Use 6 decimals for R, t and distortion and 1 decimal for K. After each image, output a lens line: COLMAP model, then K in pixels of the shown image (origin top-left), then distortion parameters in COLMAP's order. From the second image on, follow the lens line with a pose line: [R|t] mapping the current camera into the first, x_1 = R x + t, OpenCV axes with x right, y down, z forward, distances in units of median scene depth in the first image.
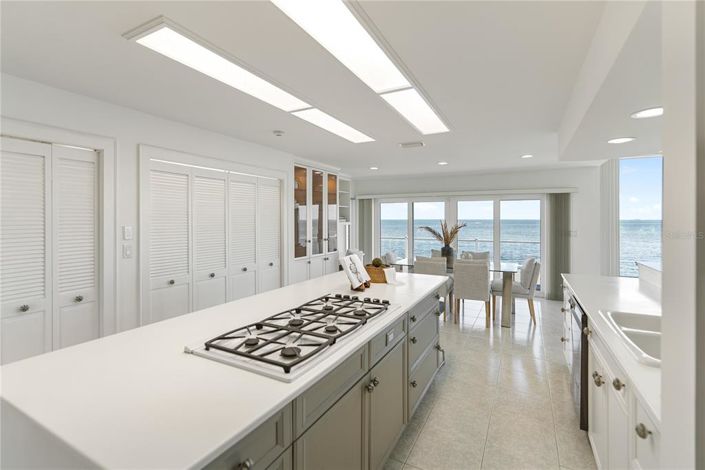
lens RADIAL K [[326.3, 0, 351.9], [0, 326.3, 212.5], [0, 0, 1]] dist [0.001696, 0.000288]
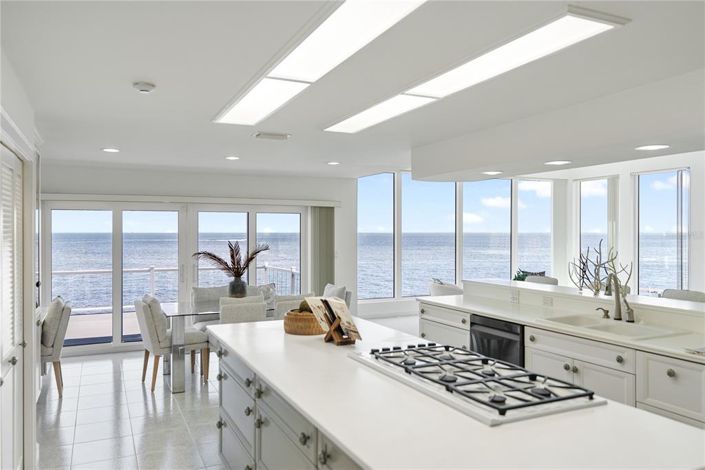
lens RADIAL K [[528.2, 0, 352.5], [0, 528.2, 235.0], [0, 0, 1]] dist [-0.003716, -0.000927]
pose [[0.593847, -0.004628, 0.804565, -0.414896], [-0.010449, 0.999855, 0.013463, -0.006442], [-0.804510, -0.016402, 0.593712, 0.143864]]
